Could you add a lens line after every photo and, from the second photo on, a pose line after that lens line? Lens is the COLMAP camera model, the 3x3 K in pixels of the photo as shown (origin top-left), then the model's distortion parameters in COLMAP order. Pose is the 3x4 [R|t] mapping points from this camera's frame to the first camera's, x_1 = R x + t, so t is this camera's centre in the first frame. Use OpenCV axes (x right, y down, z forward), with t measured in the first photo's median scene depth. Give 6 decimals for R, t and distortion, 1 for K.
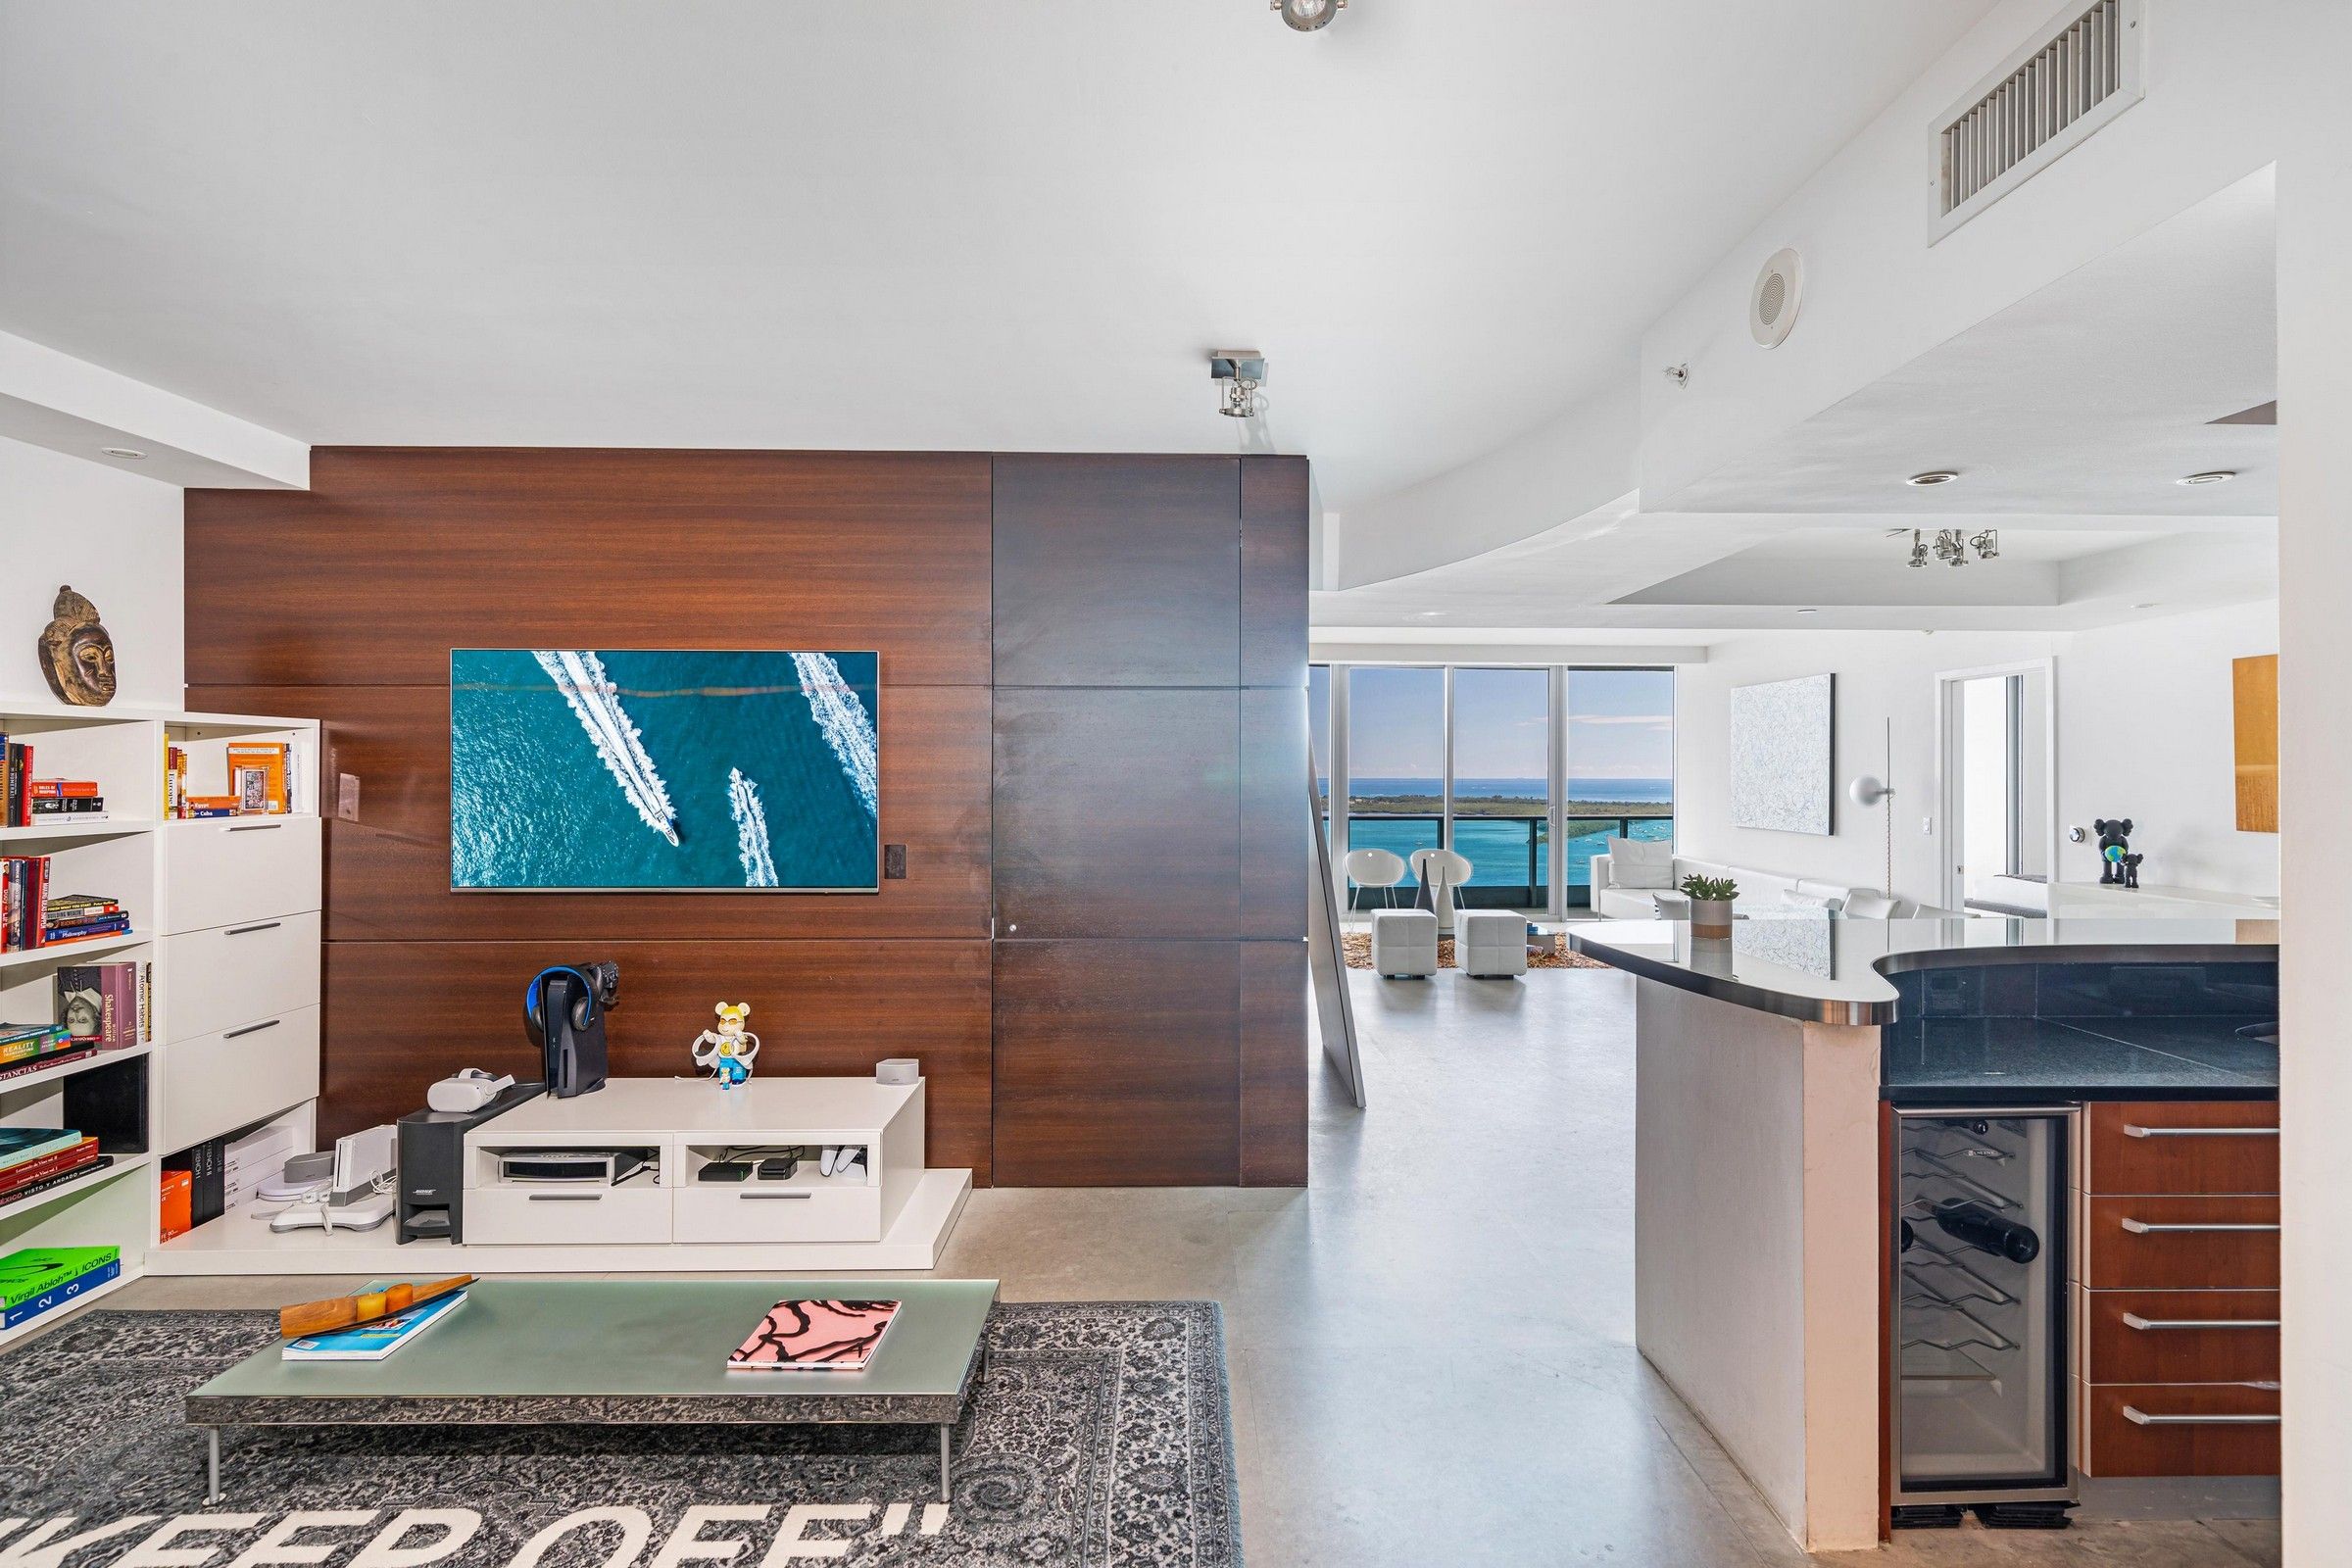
lens RADIAL K [[1062.8, 0, 1143.4], [0, 1062.8, 785.4], [0, 0, 1]] dist [0.007774, -0.000634]
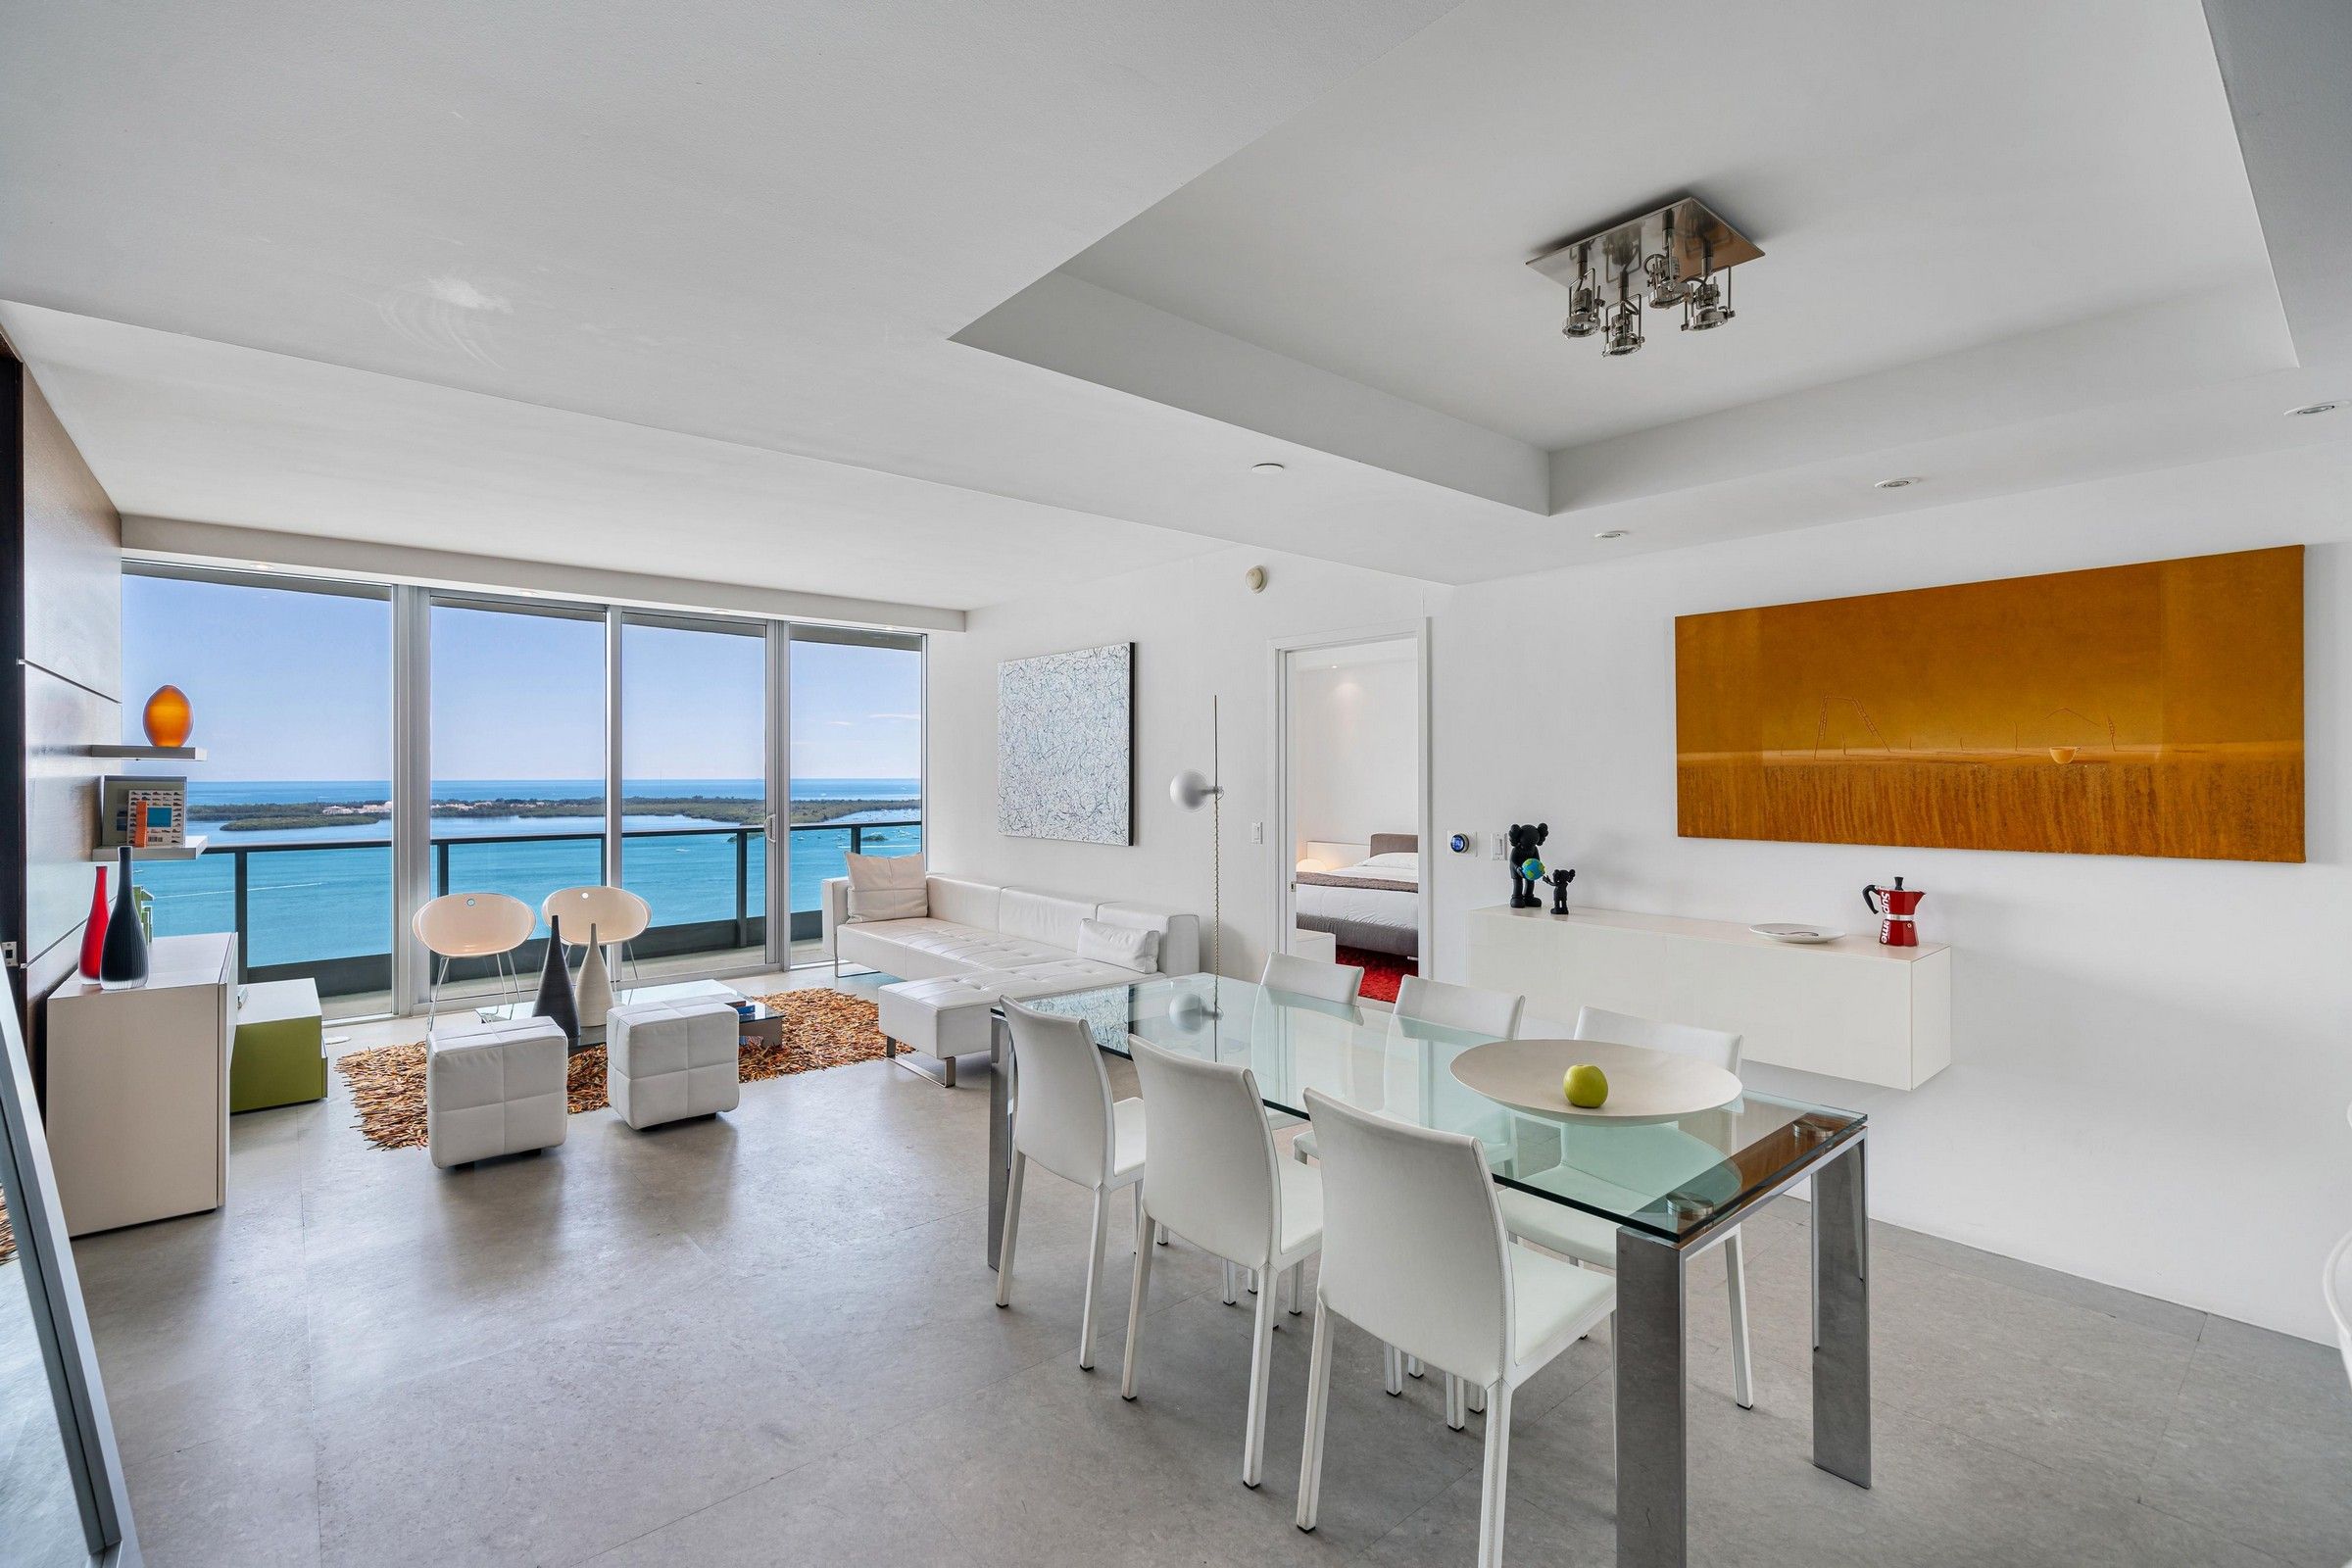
lens RADIAL K [[1059.5, 0, 1160.4], [0, 1059.5, 777.1], [0, 0, 1]] dist [-0.001201, 0.000958]
pose [[0.736872, 0.020929, 0.675709, 0.140478], [-0.011150, 0.999761, -0.018807, 0.010923], [-0.675941, 0.006324, 0.736929, 0.434036]]
